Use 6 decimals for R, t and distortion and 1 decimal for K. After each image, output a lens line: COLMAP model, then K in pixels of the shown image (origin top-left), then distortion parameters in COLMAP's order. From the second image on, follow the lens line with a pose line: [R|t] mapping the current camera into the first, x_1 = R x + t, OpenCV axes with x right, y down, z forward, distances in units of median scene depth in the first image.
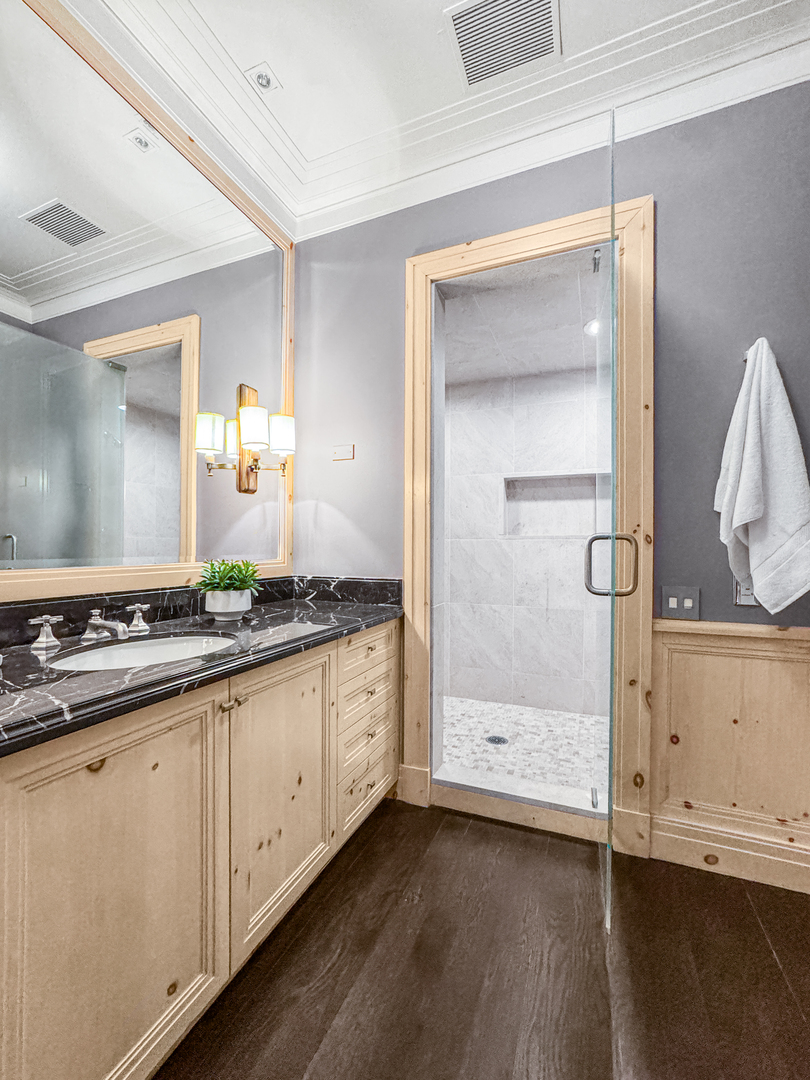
lens RADIAL K [[444.8, 0, 405.0], [0, 444.8, 540.0], [0, 0, 1]] dist [-0.039836, 0.016892]
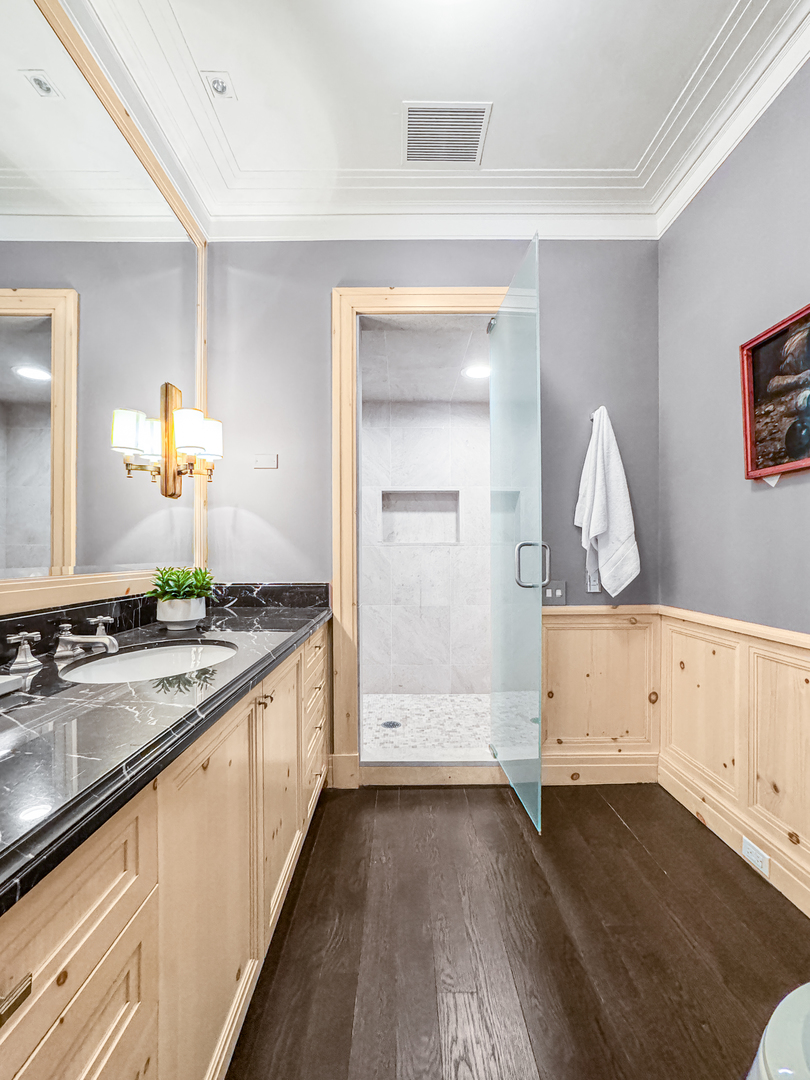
lens RADIAL K [[437.9, 0, 402.2], [0, 437.9, 543.7], [0, 0, 1]] dist [-0.037647, 0.015777]
pose [[0.923990, 0.001784, 0.382412, -0.258227], [0.000927, 0.999976, -0.006906, 0.000440], [-0.382415, 0.006735, 0.923966, -0.052382]]
